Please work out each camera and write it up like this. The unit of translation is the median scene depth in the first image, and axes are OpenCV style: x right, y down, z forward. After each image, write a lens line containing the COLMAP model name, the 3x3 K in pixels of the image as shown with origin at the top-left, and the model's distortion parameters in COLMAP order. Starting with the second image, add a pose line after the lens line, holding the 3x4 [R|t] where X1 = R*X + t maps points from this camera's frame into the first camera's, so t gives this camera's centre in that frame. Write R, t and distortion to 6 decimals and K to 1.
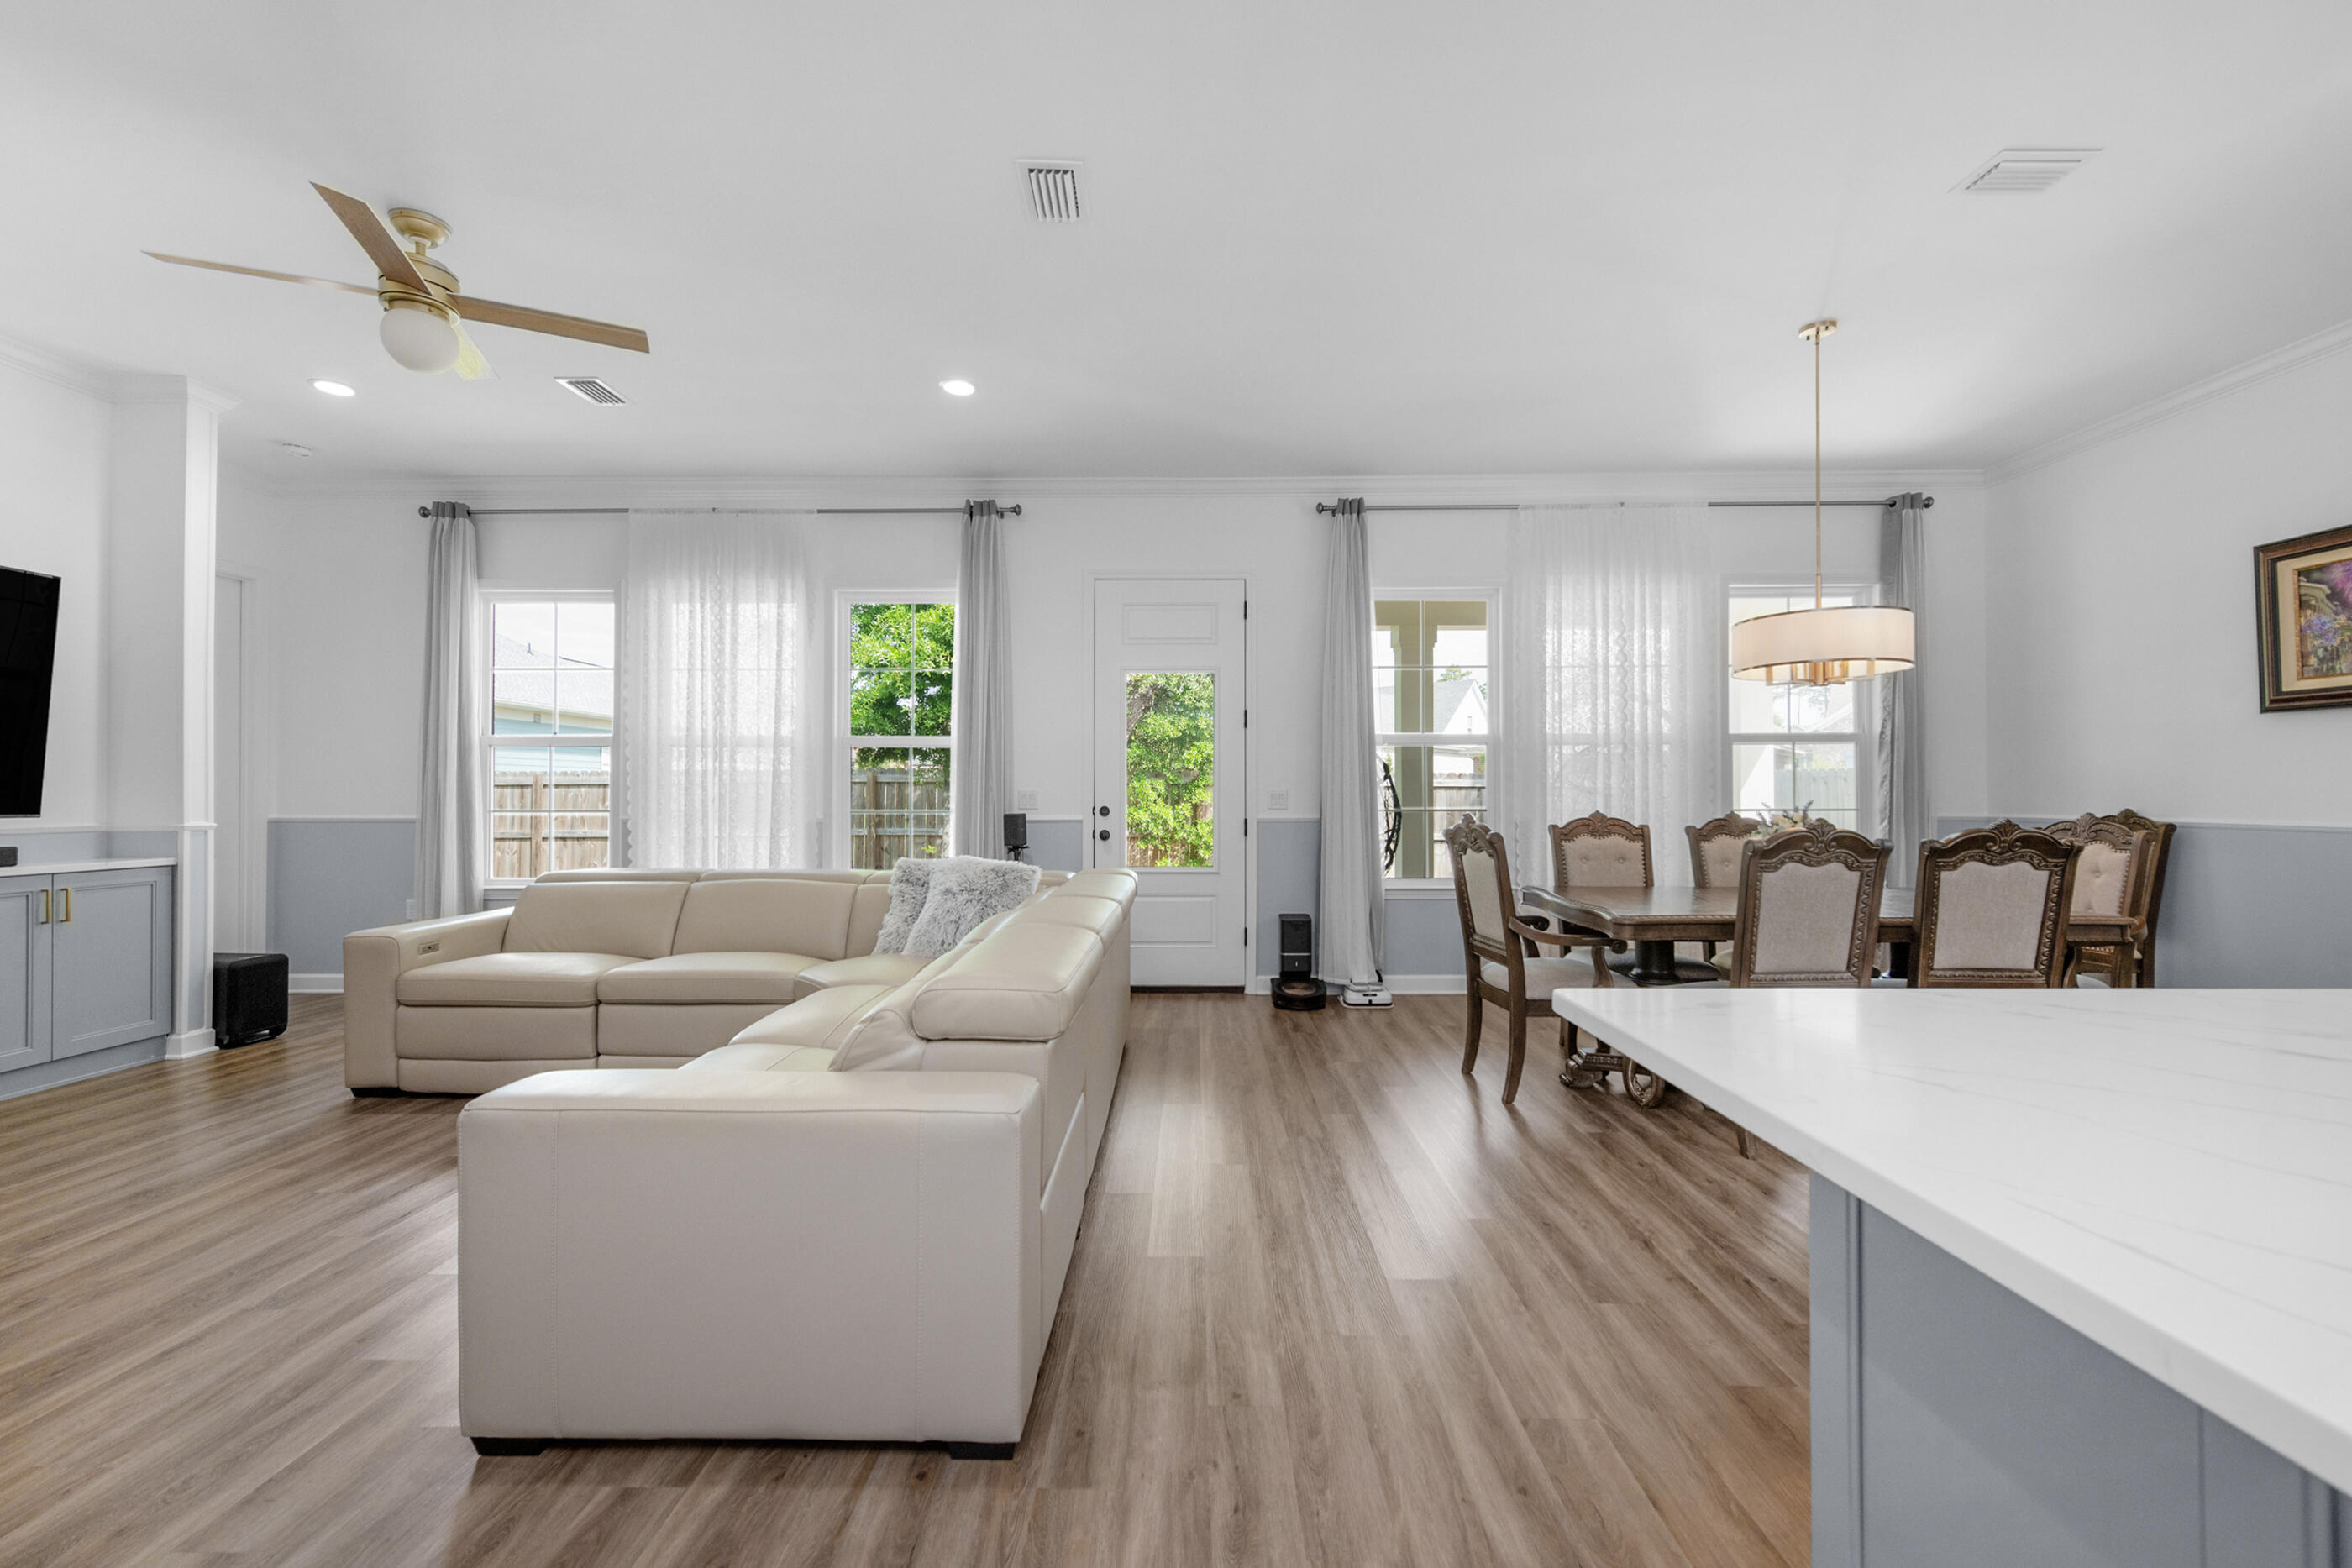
lens RADIAL K [[926.3, 0, 1201.5], [0, 926.3, 791.4], [0, 0, 1]] dist [0.007179, -0.001947]
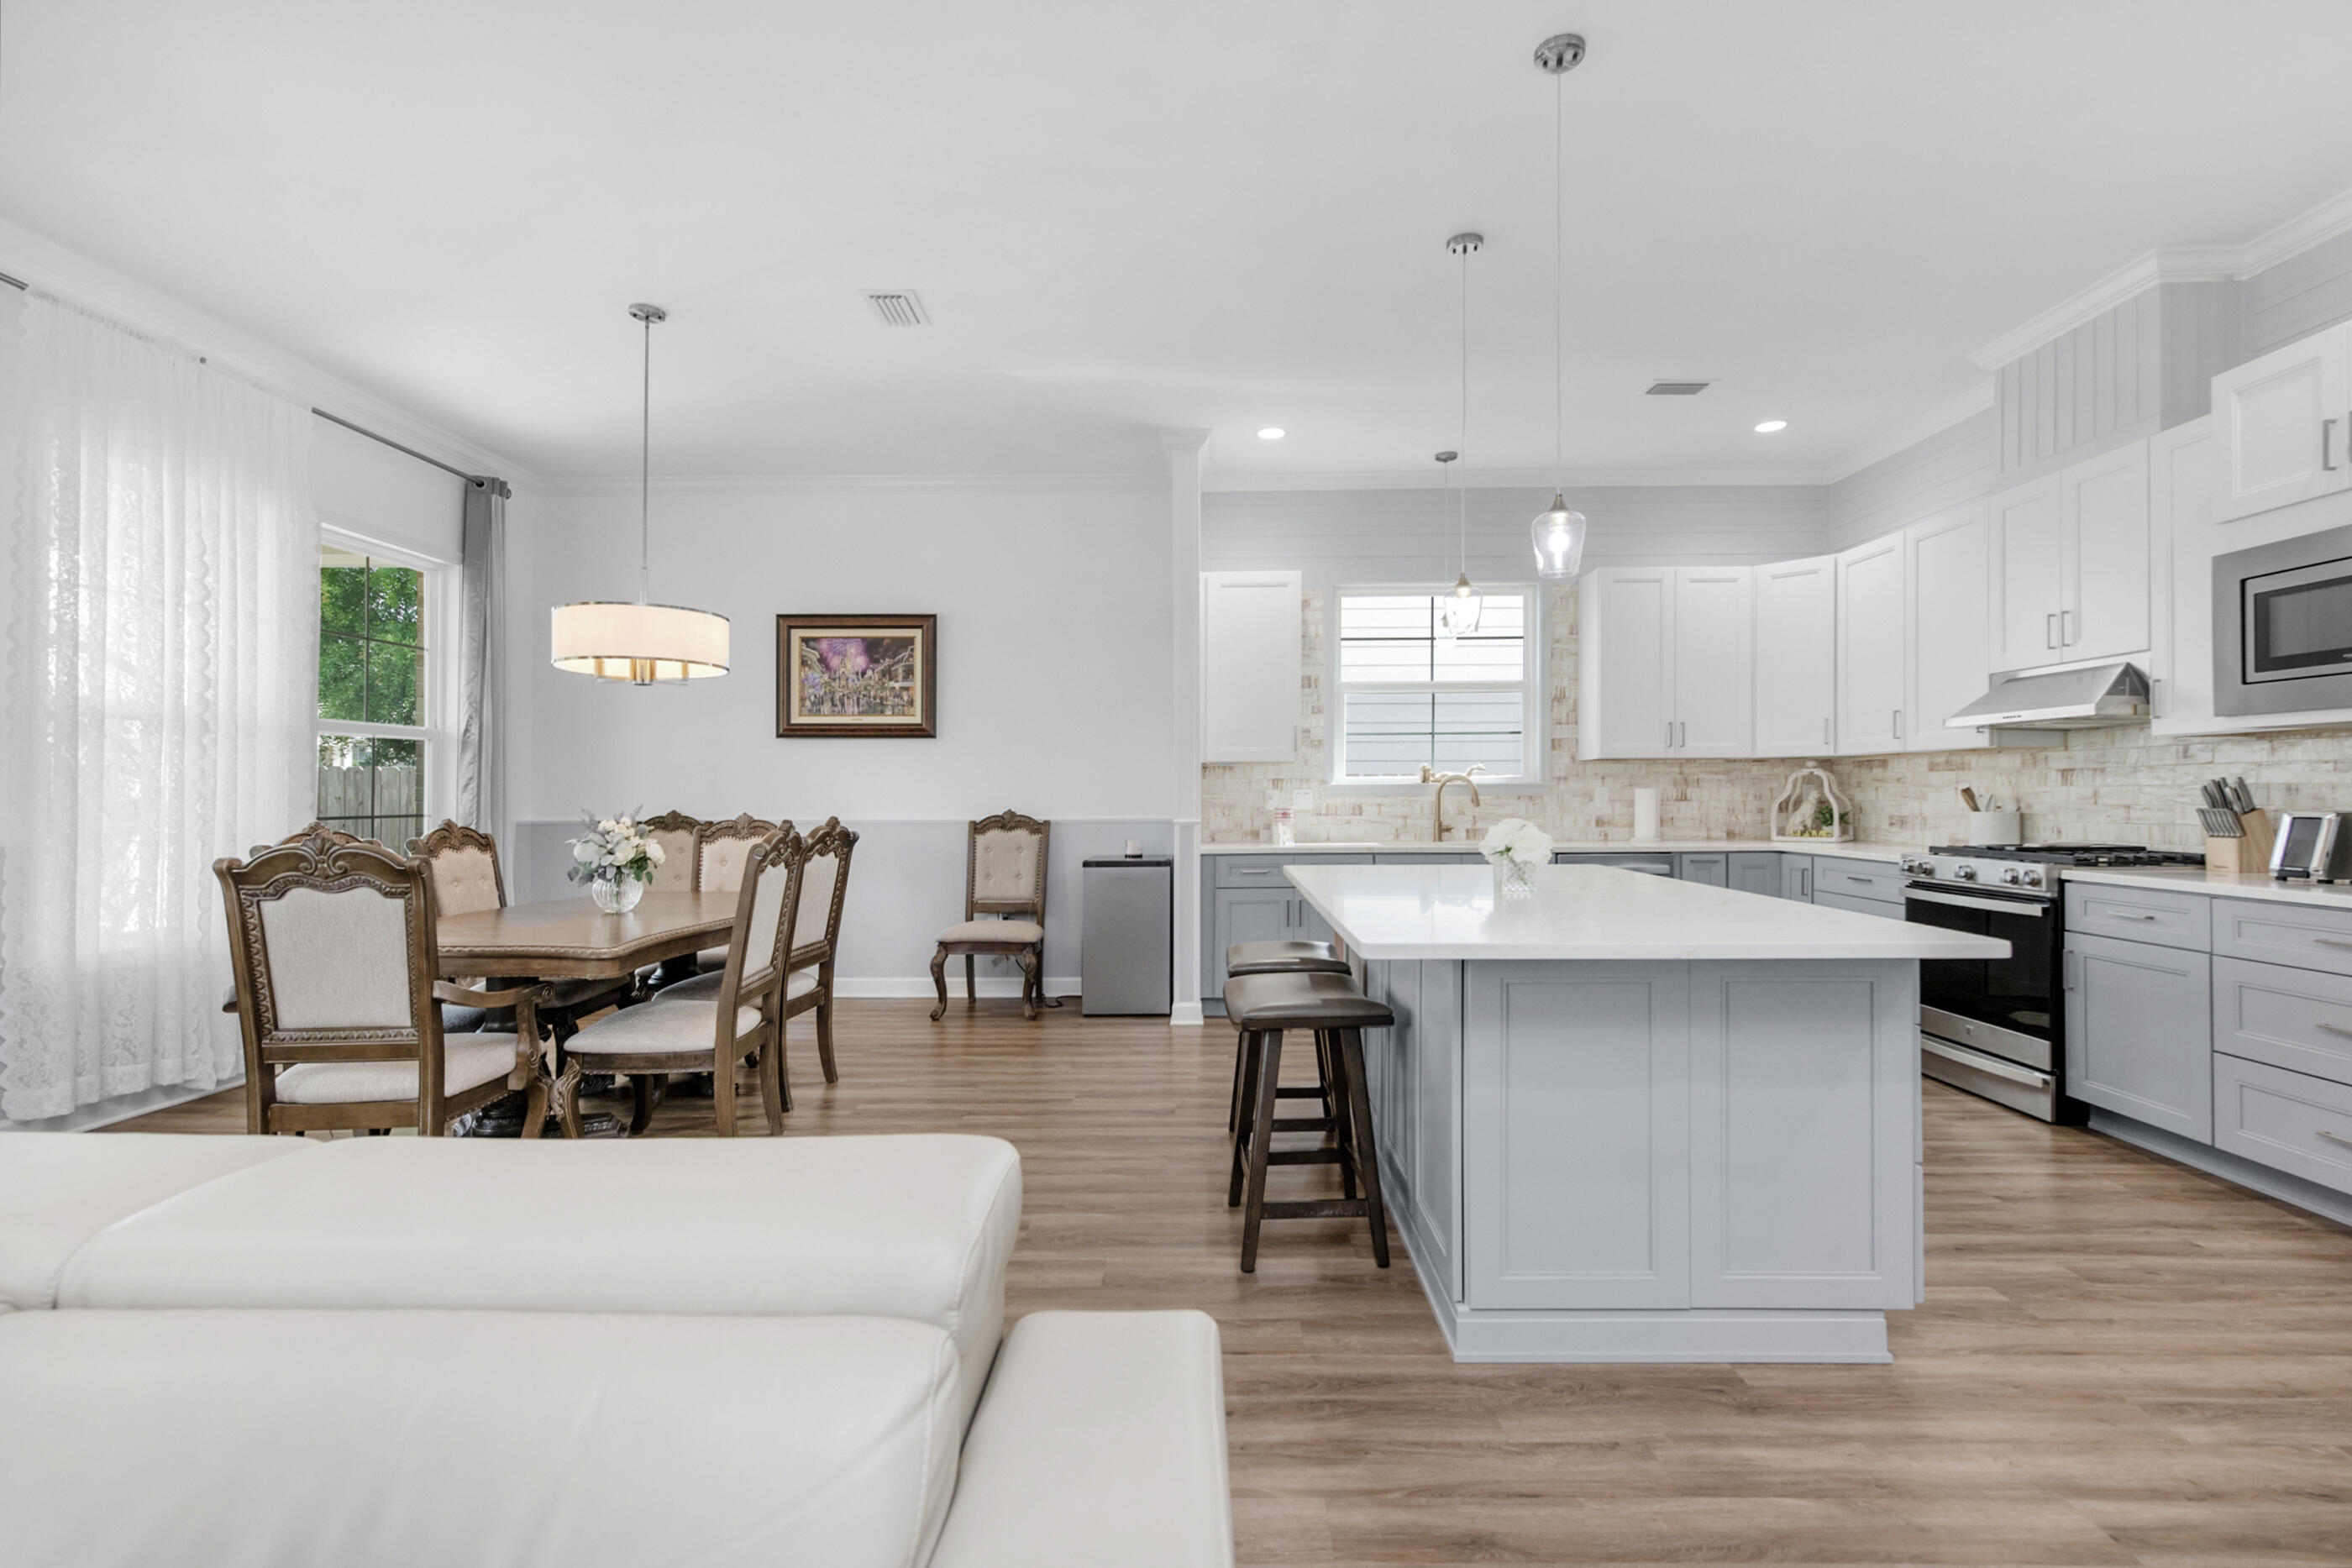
lens RADIAL K [[1035.8, 0, 1146.7], [0, 1035.8, 799.0], [0, 0, 1]] dist [0.005573, -0.002217]
pose [[0.019496, -0.003483, 0.999804, -0.332117], [0.000044, 0.999994, 0.003483, 0.000793], [-0.999810, -0.000024, 0.019496, 0.390791]]
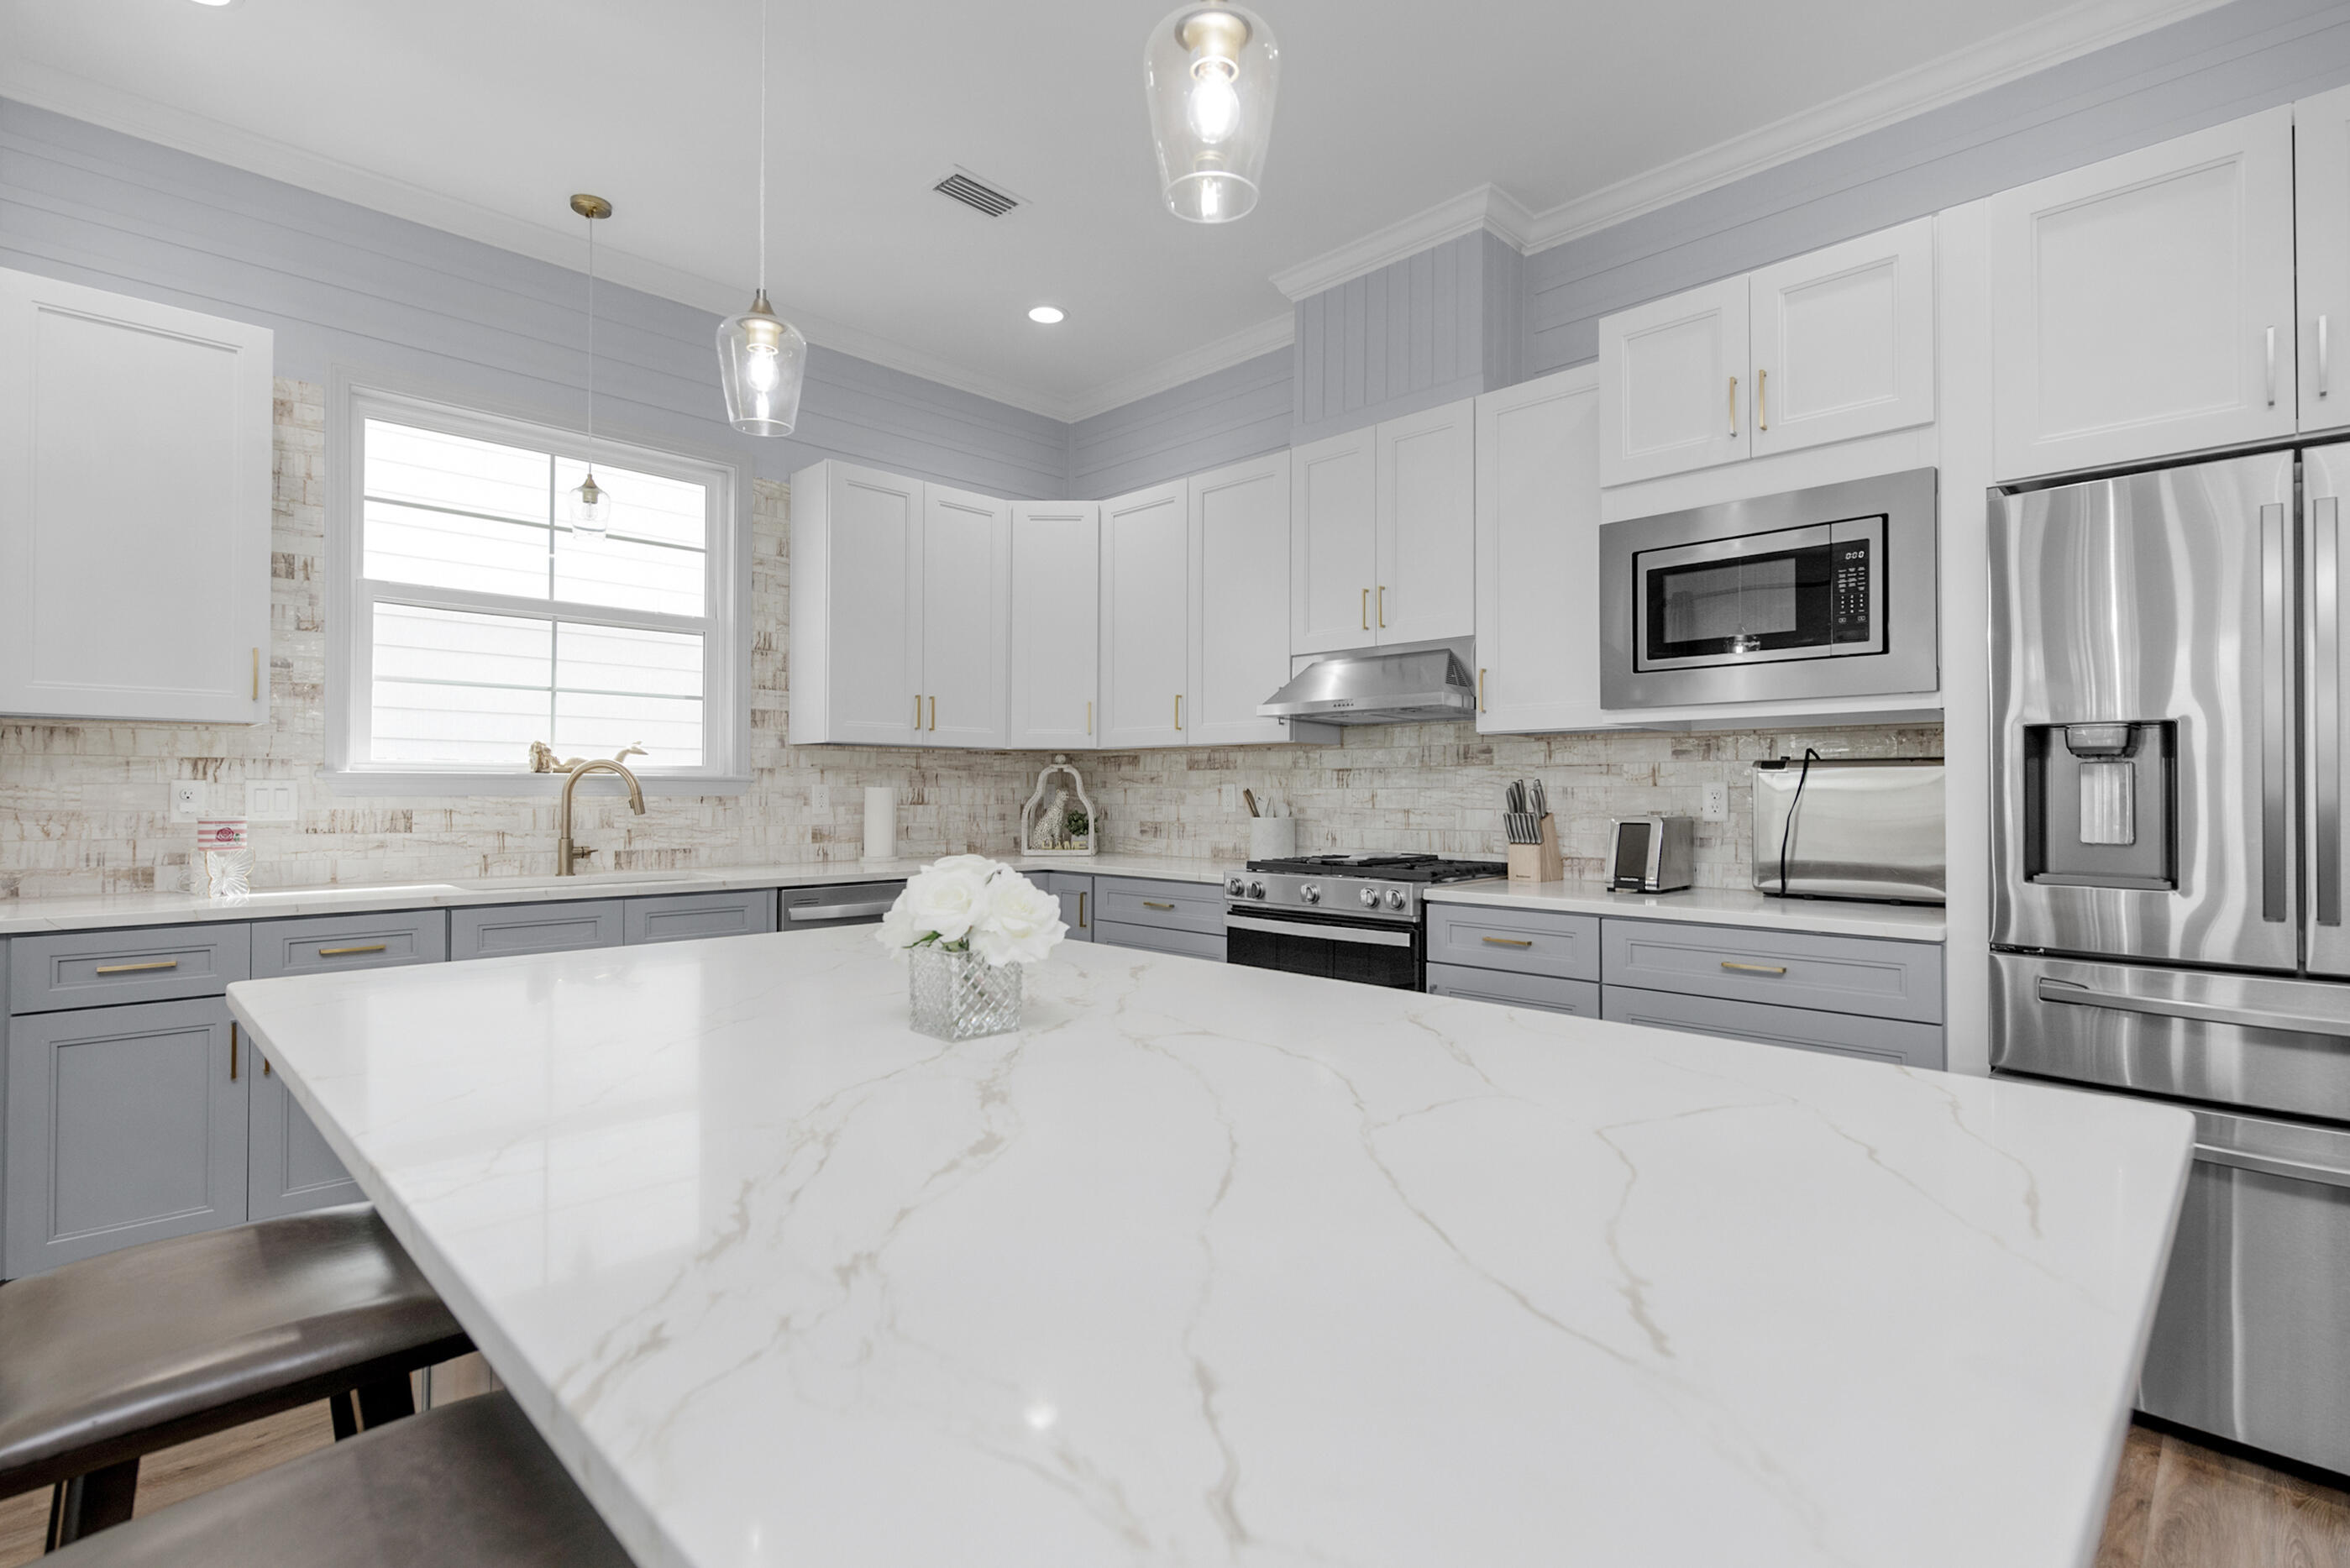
lens RADIAL K [[1142.8, 0, 1168.3], [0, 1142.8, 793.3], [0, 0, 1]] dist [0.013987, -0.005014]
pose [[-0.718234, -0.000112, 0.695802, 0.099340], [-0.004642, 0.999978, -0.004632, 0.001481], [-0.695786, -0.006557, -0.718219, 0.343653]]
